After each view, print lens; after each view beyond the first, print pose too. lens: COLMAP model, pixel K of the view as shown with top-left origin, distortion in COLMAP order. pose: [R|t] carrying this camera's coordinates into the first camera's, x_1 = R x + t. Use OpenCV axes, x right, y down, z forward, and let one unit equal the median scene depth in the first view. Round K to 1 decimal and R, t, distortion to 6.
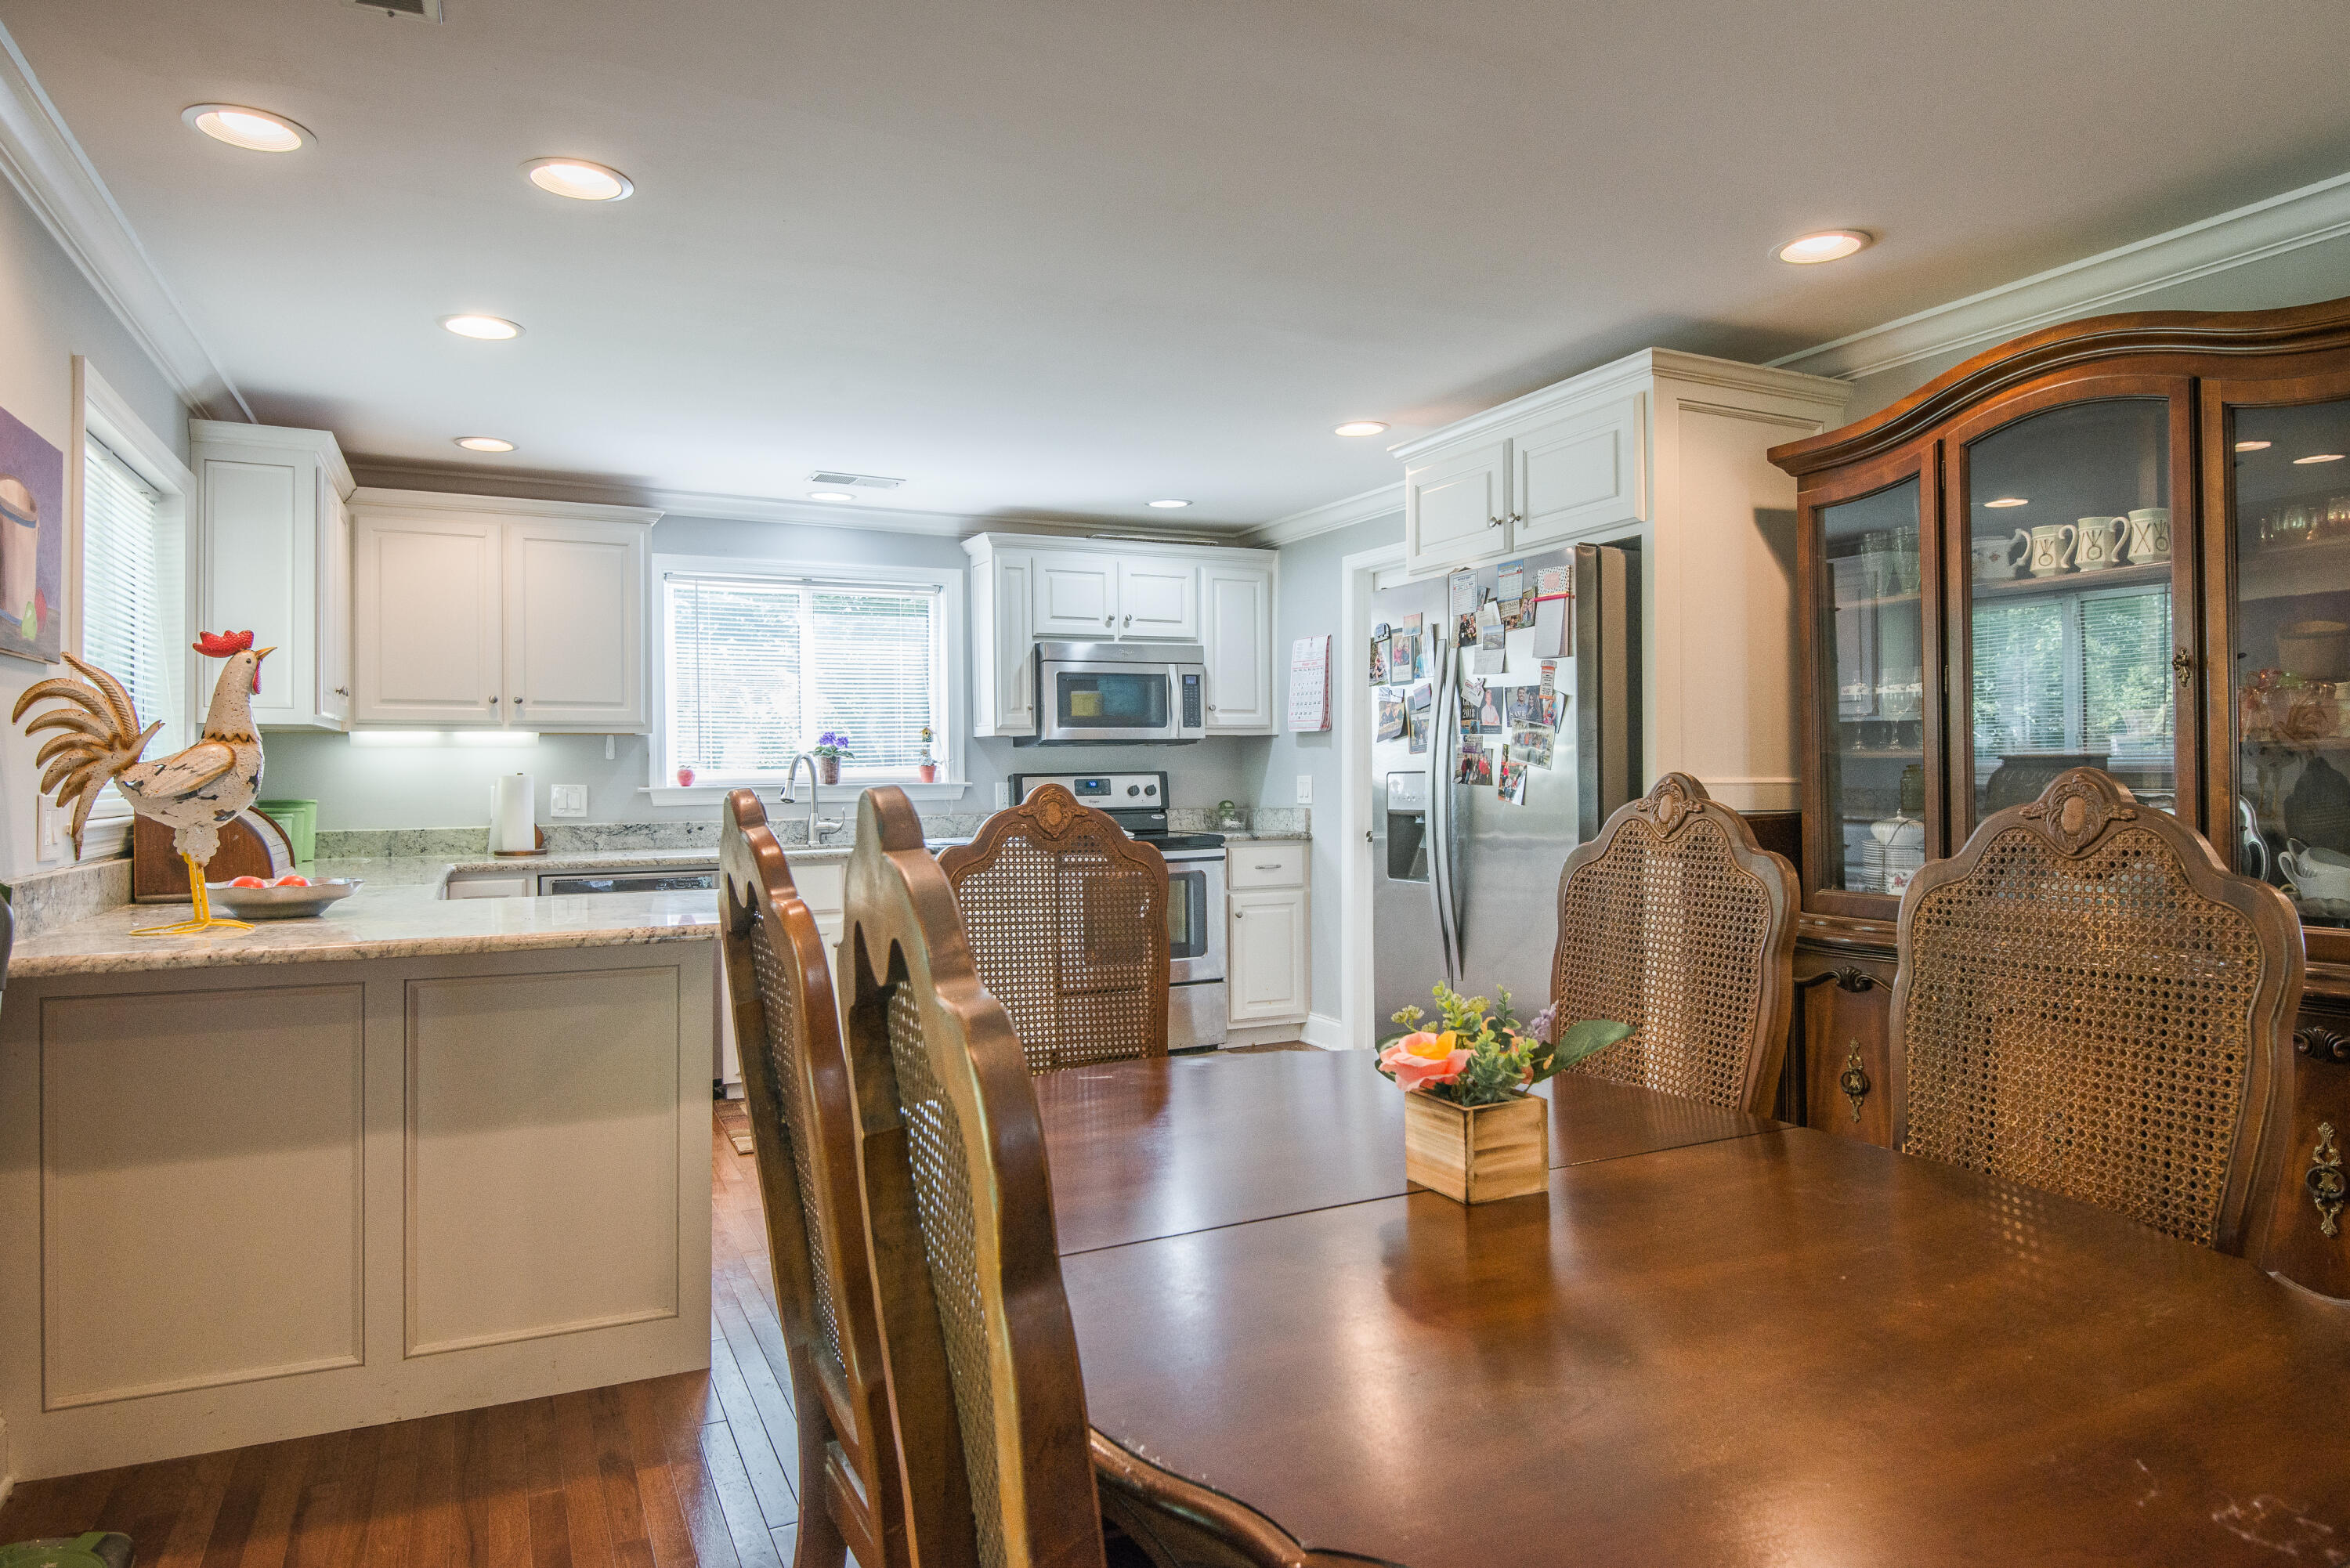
lens RADIAL K [[1406.6, 0, 1214.3], [0, 1406.6, 768.1], [0, 0, 1]] dist [-0.021232, -0.000569]
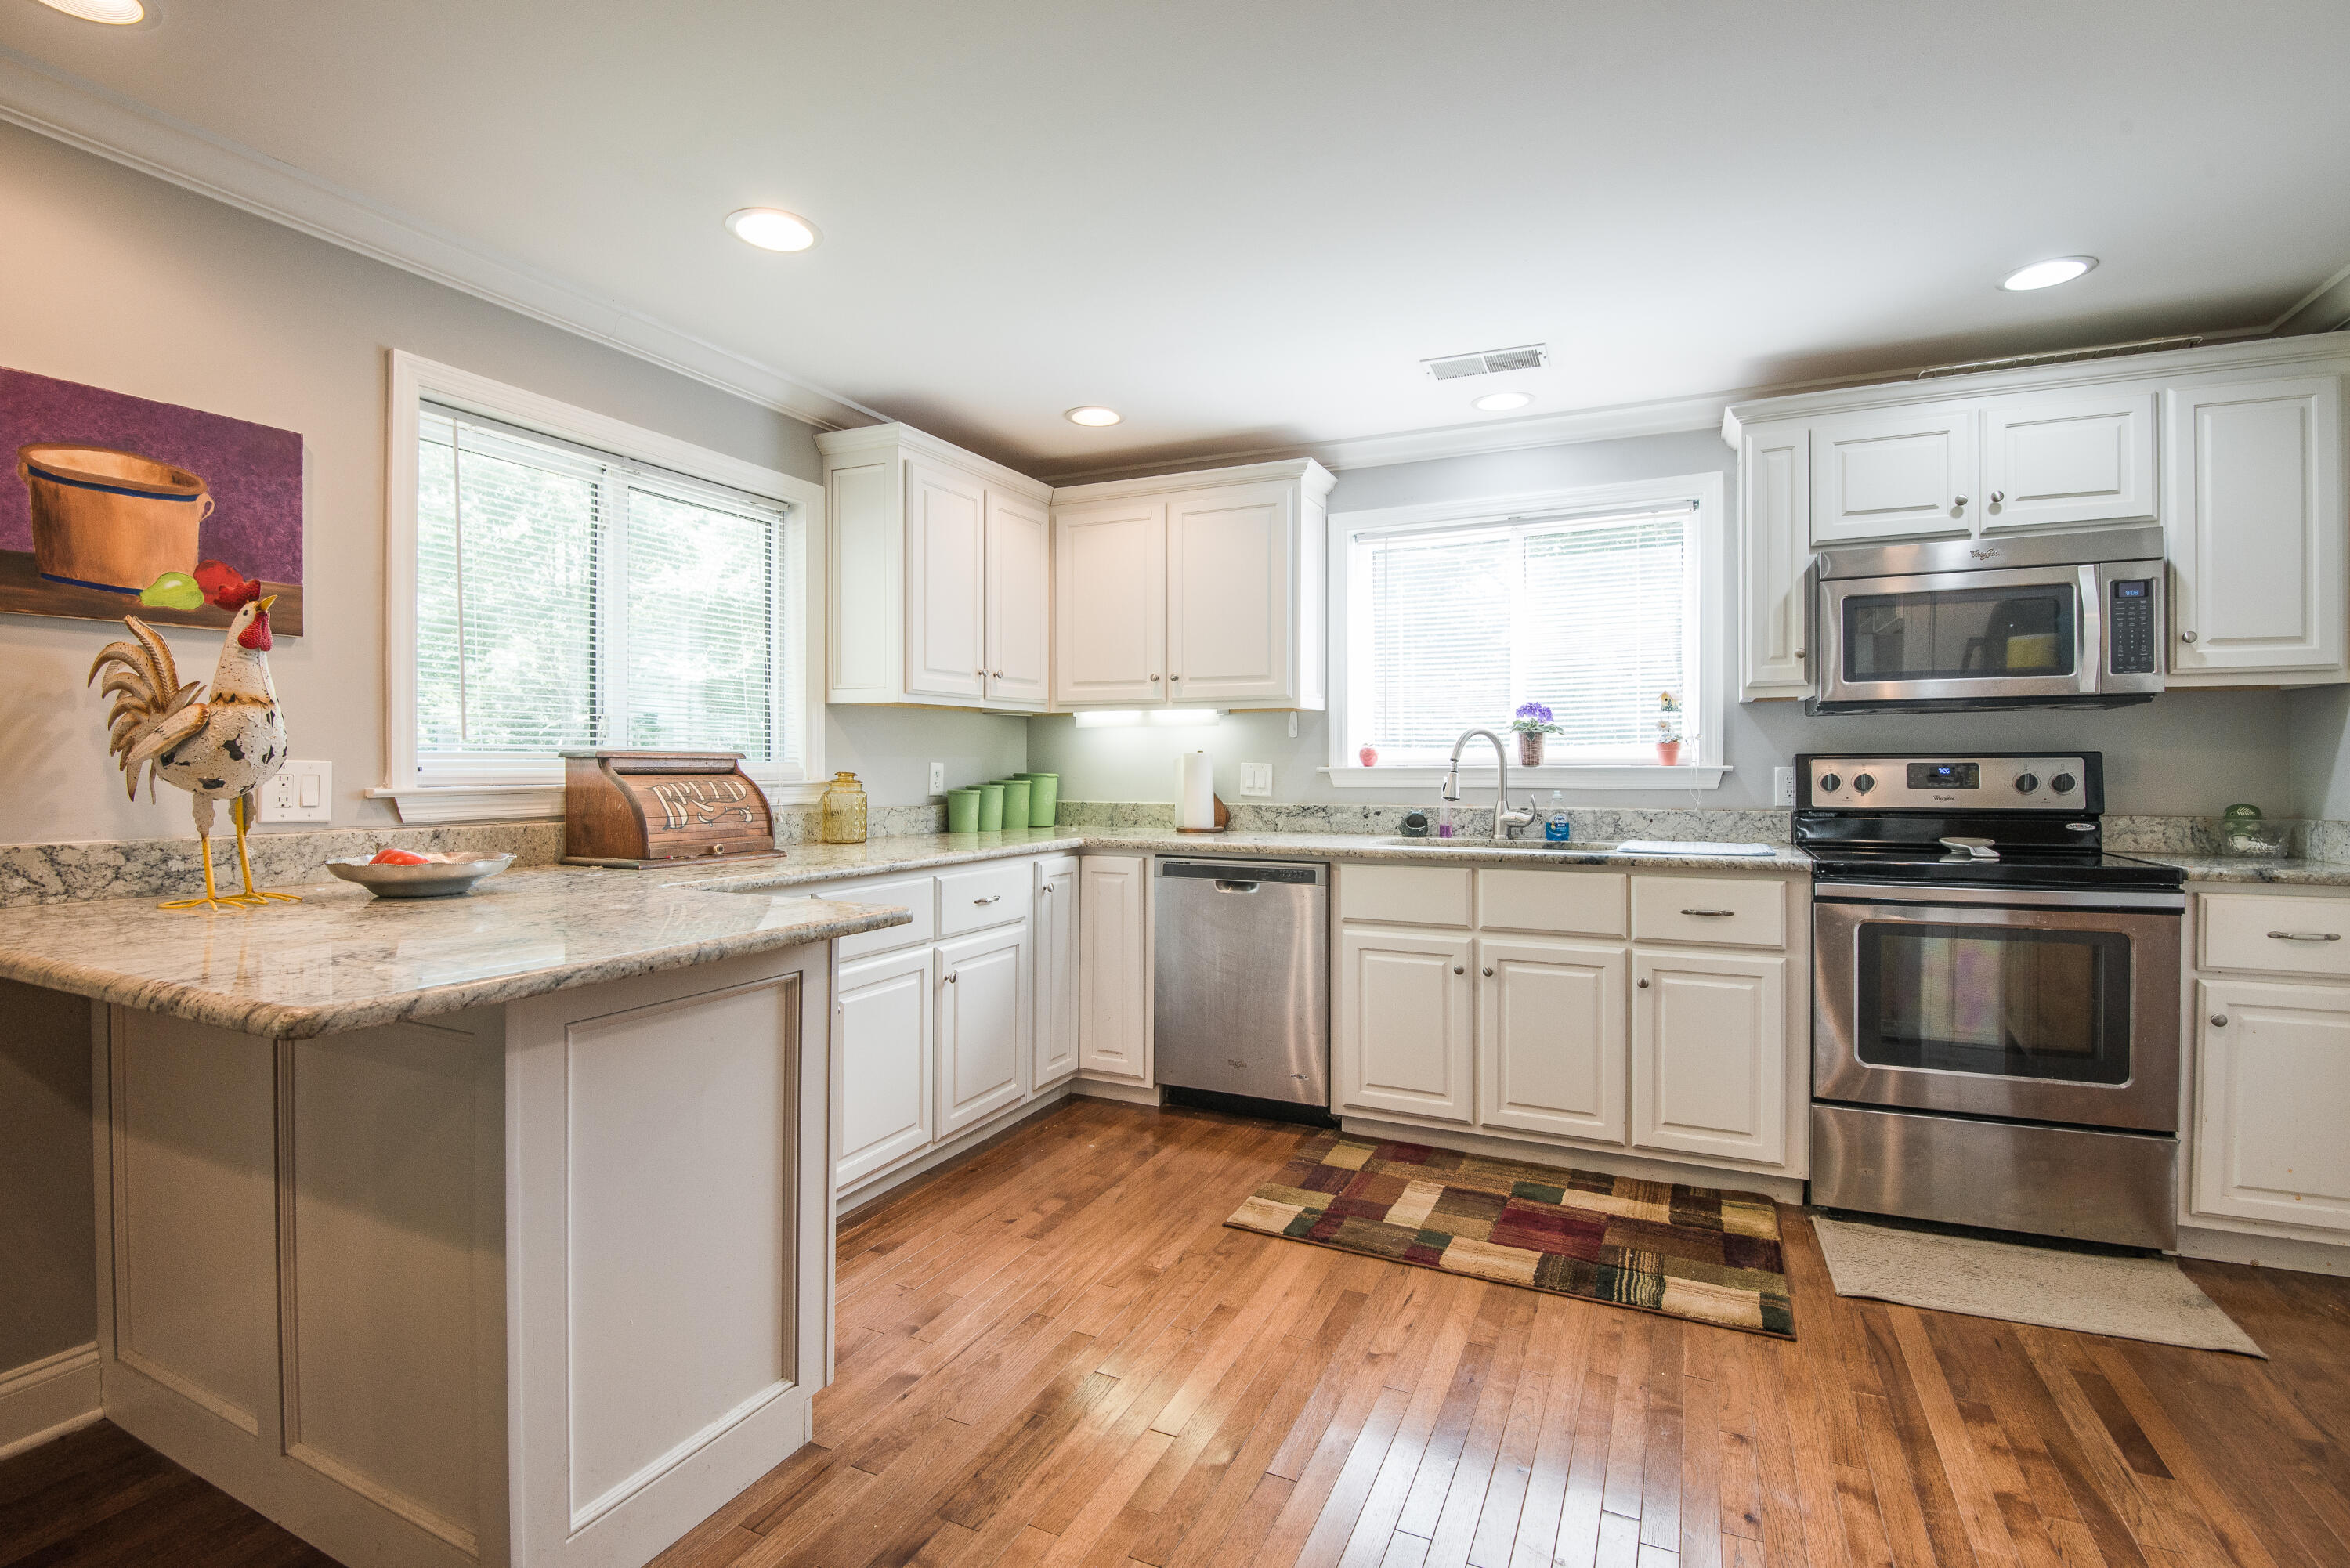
lens RADIAL K [[1090.8, 0, 1174.1], [0, 1090.8, 785.6], [0, 0, 1]] dist [-0.003358, -0.006167]
pose [[0.611361, 0.024866, -0.790961, 0.099180], [-0.003385, 0.999579, 0.028808, 0.005346], [0.791345, -0.014934, 0.611188, 0.450391]]
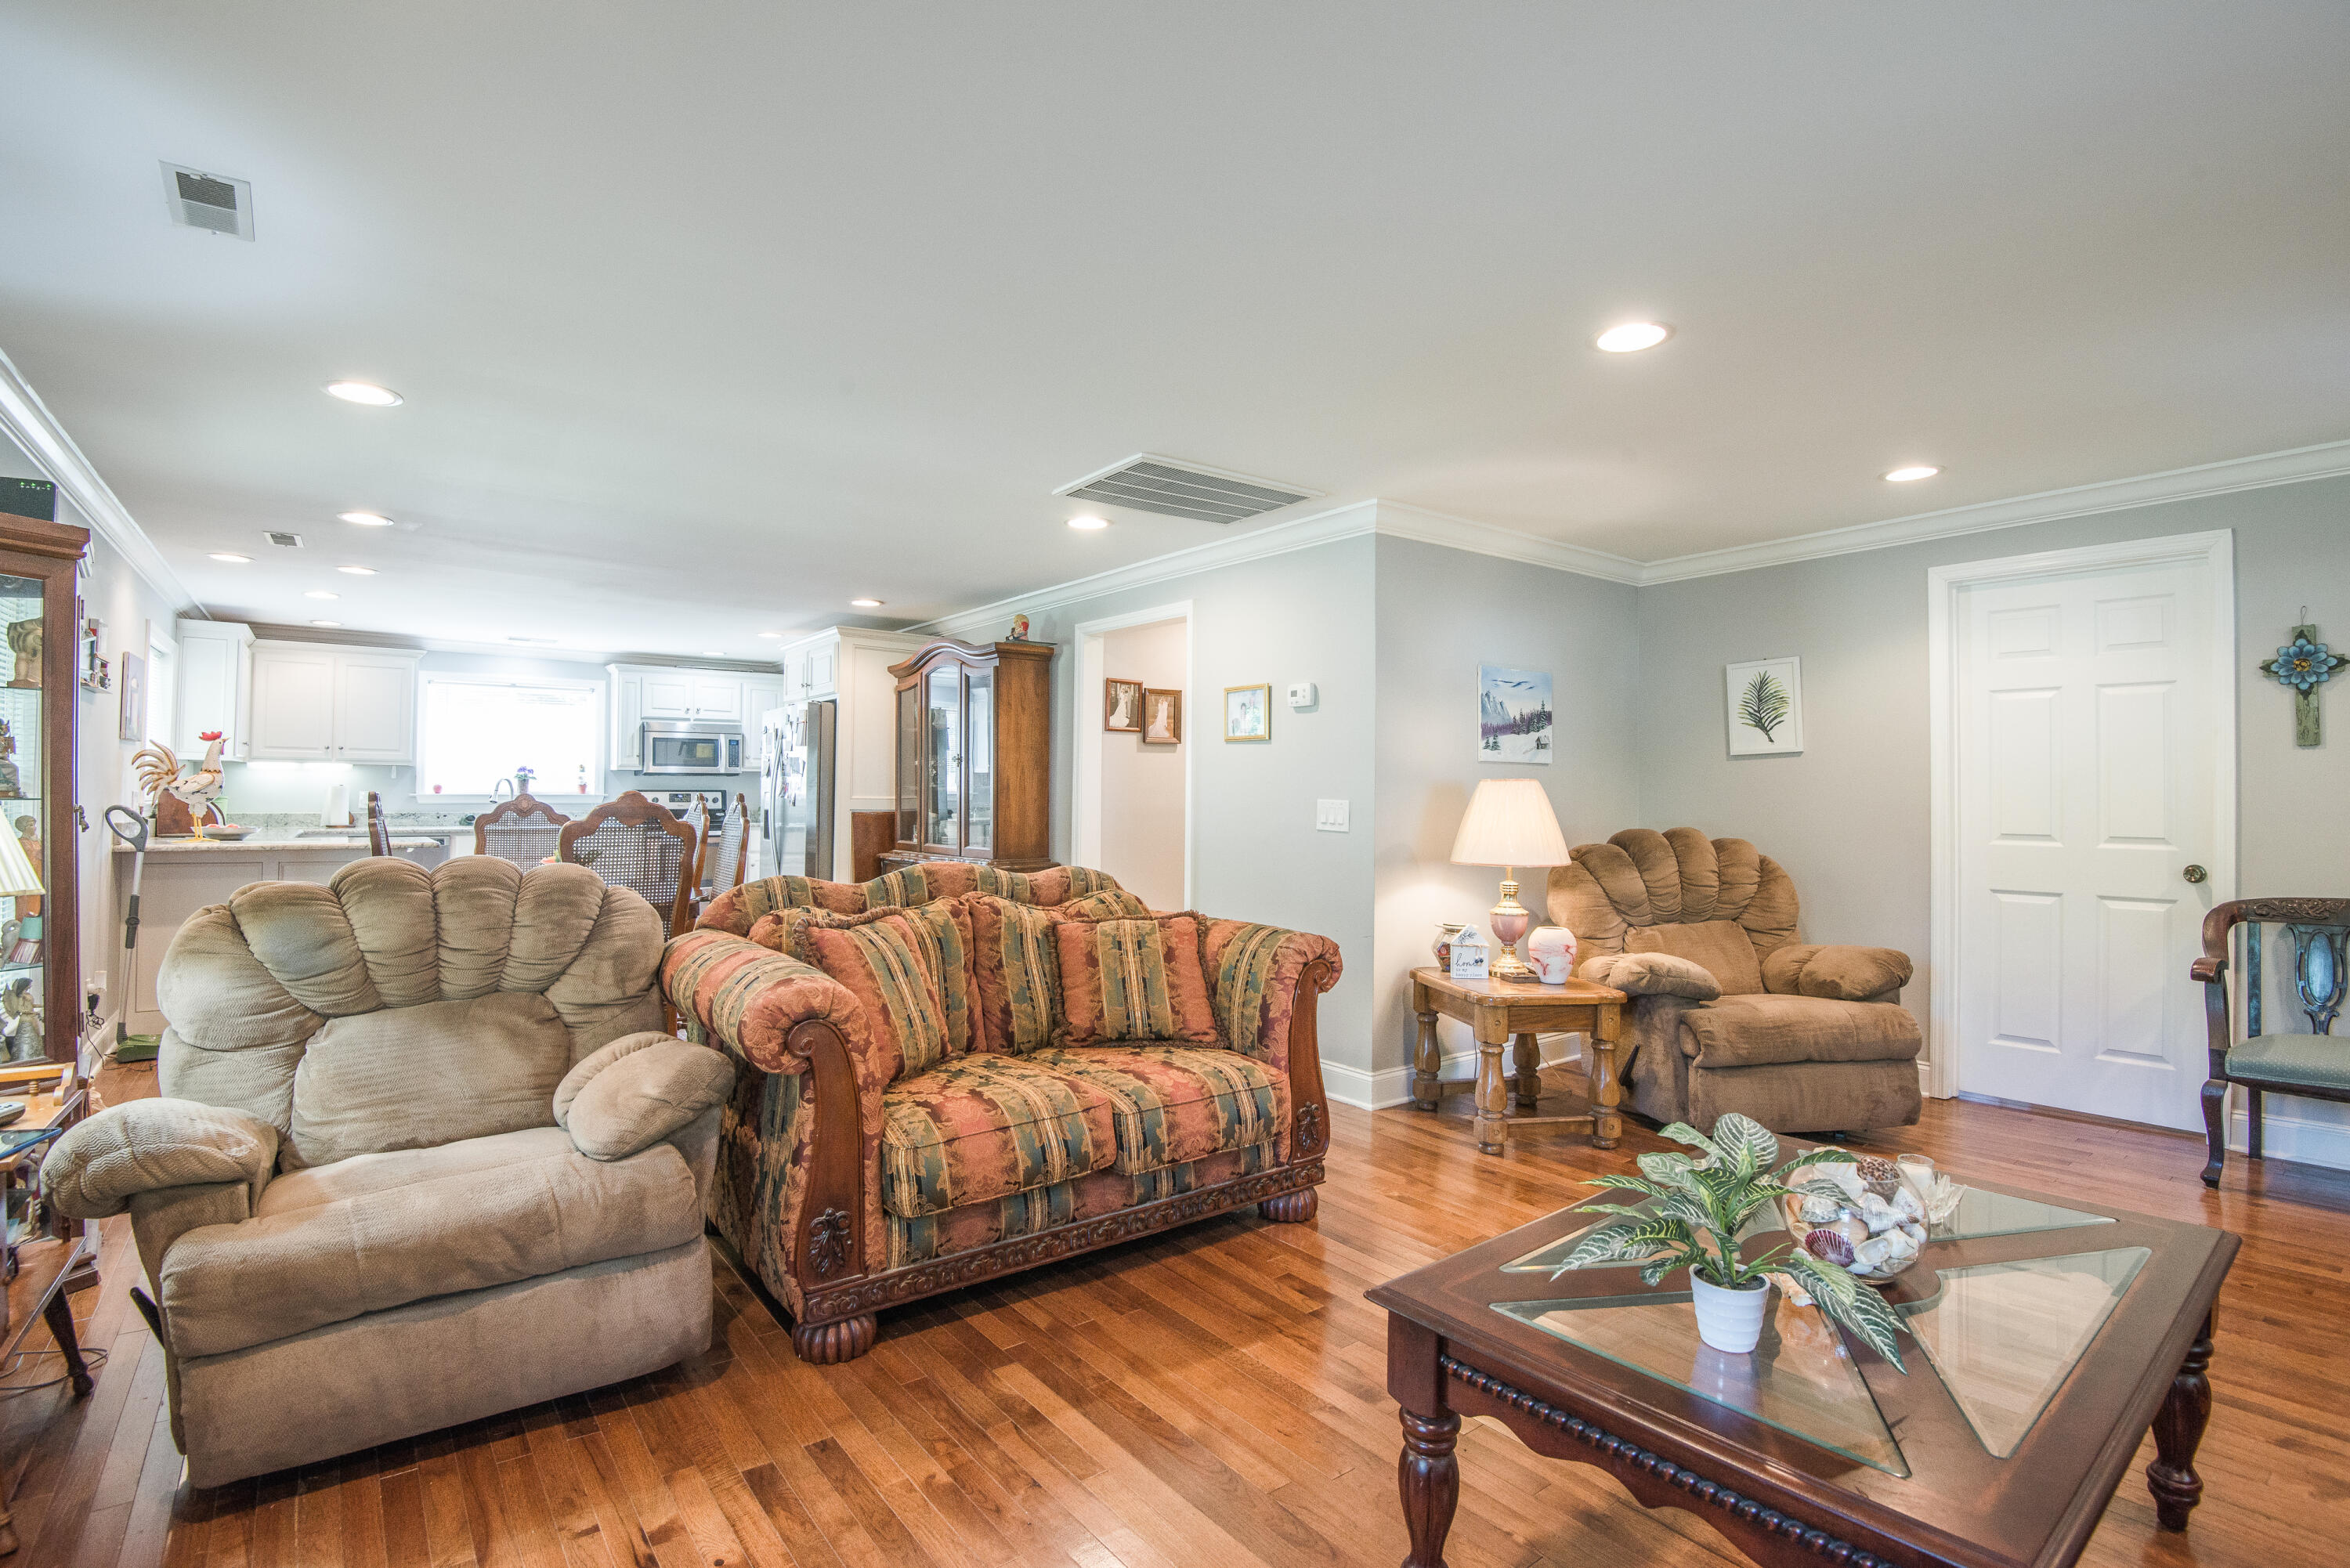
lens RADIAL K [[1090.8, 0, 1165.9], [0, 1090.8, 787.7], [0, 0, 1]] dist [-0.003358, -0.006167]
pose [[0.983291, 0.021638, 0.180749, 0.312908], [-0.020434, 0.999755, -0.008522, -0.001193], [-0.180889, 0.004686, 0.983492, -0.602251]]
